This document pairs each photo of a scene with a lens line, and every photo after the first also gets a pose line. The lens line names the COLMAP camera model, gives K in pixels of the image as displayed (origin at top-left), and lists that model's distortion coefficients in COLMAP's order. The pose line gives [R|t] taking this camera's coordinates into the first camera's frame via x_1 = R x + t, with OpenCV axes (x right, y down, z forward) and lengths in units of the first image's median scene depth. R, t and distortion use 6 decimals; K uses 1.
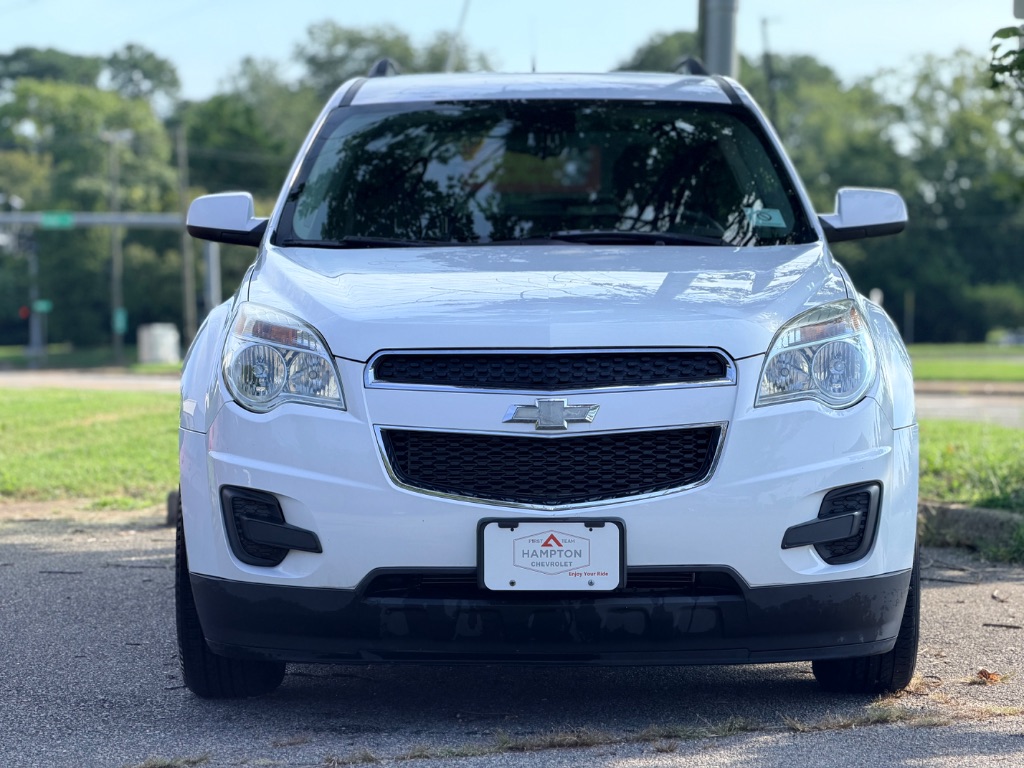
lens RADIAL K [[3028.8, 0, 512.0], [0, 3028.8, 384.0], [0, 0, 1]] dist [0.264112, 0.559964]
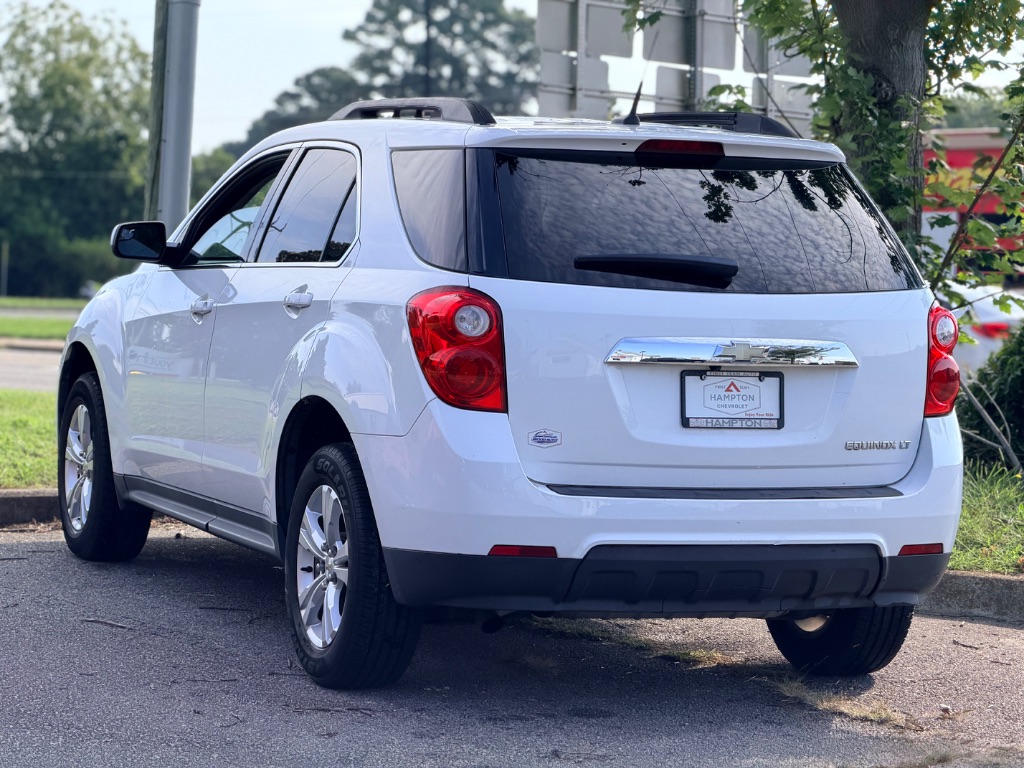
lens RADIAL K [[3028.8, 0, 512.0], [0, 3028.8, 384.0], [0, 0, 1]] dist [0.264112, 0.559964]
pose [[0.951553, 0.028838, 0.306129, -0.377050], [-0.034129, 0.999346, 0.011942, -0.034635], [-0.305585, -0.021811, 0.951915, -0.002071]]
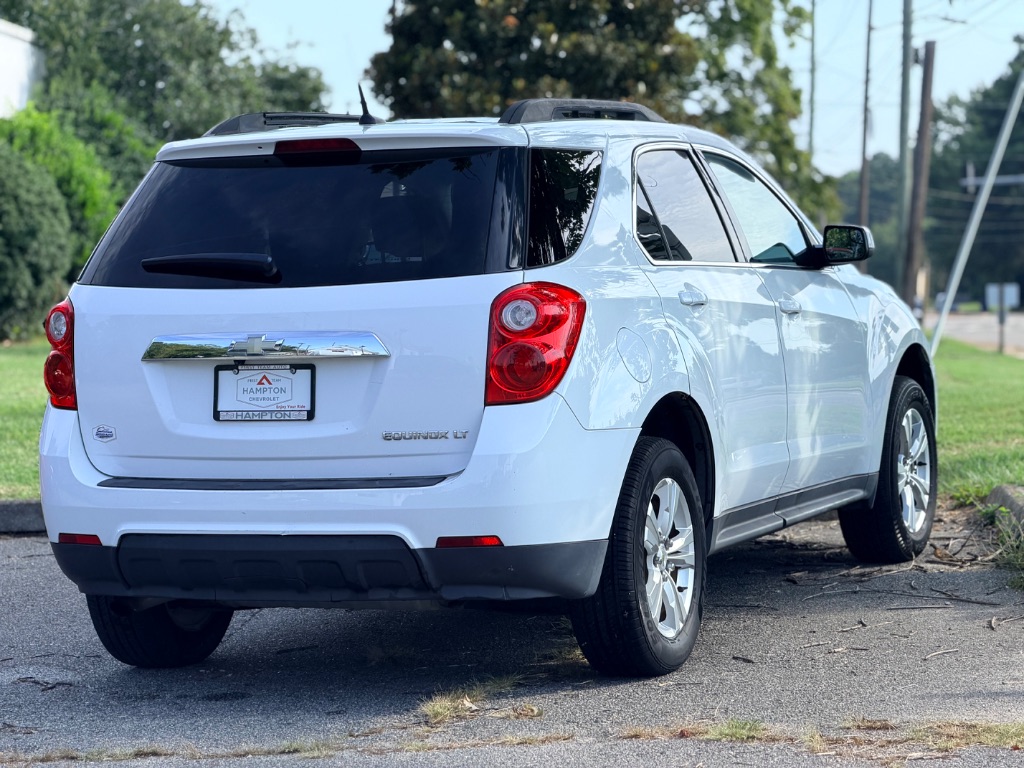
lens RADIAL K [[3028.8, 0, 512.0], [0, 3028.8, 384.0], [0, 0, 1]] dist [0.264112, 0.559964]
pose [[0.898666, 0.002306, -0.438628, 0.688253], [0.005522, 0.999847, 0.016571, -0.040174], [0.438599, -0.017314, 0.898516, 0.058426]]
